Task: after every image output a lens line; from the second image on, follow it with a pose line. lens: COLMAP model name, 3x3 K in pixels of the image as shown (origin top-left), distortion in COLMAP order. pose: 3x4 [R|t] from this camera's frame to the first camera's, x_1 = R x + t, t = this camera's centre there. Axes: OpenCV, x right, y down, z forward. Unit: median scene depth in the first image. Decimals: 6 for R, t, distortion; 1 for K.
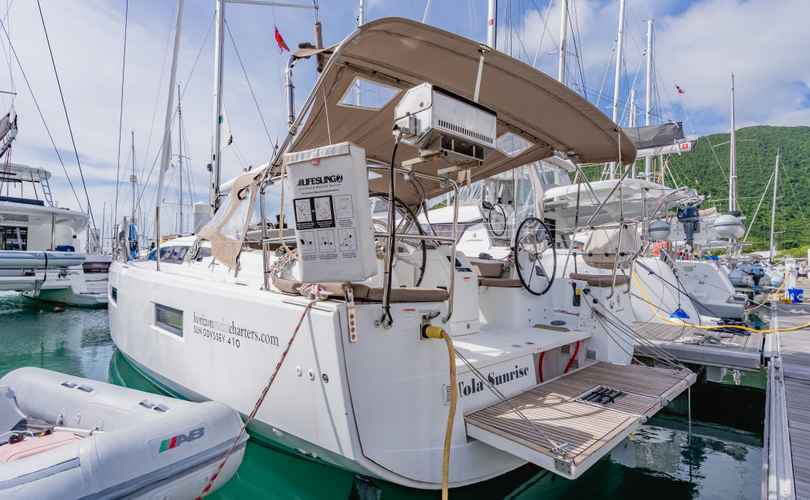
lens RADIAL K [[437.5, 0, 403.2], [0, 437.5, 264.2], [0, 0, 1]] dist [0.006123, 0.000351]
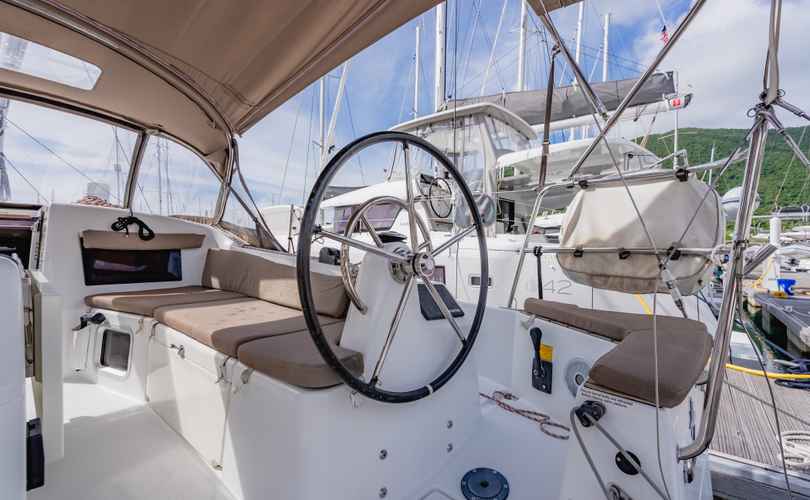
lens RADIAL K [[360.8, 0, 405.5], [0, 360.8, 252.6], [0, 0, 1]] dist [0.000230, 0.000229]
pose [[0.999610, -0.004245, 0.027594, 0.270316], [0.003727, 0.999817, 0.018782, -0.028914], [-0.027668, -0.018672, 0.999443, 0.695846]]
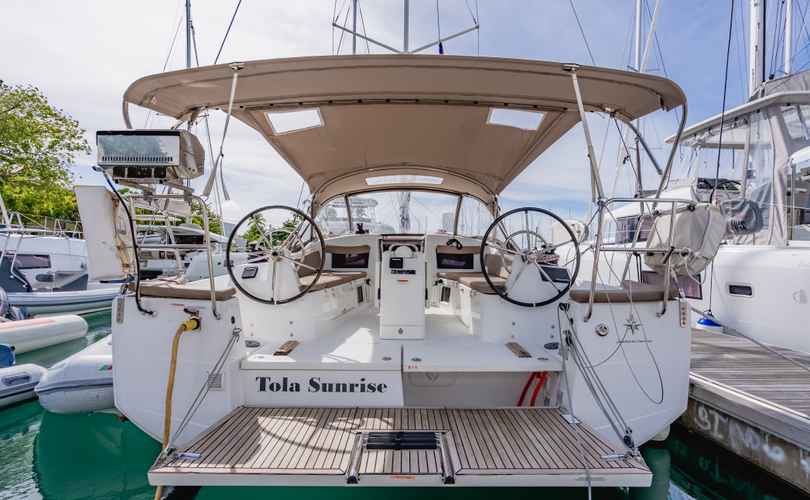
lens RADIAL K [[375.6, 0, 404.4], [0, 375.6, 265.3], [0, 0, 1]] dist [-0.002631, -0.000404]
pose [[0.698492, 0.015824, -0.715443, 0.583466], [-0.001269, 0.999781, 0.020873, -0.015419], [0.715617, -0.013672, 0.698359, 0.340574]]
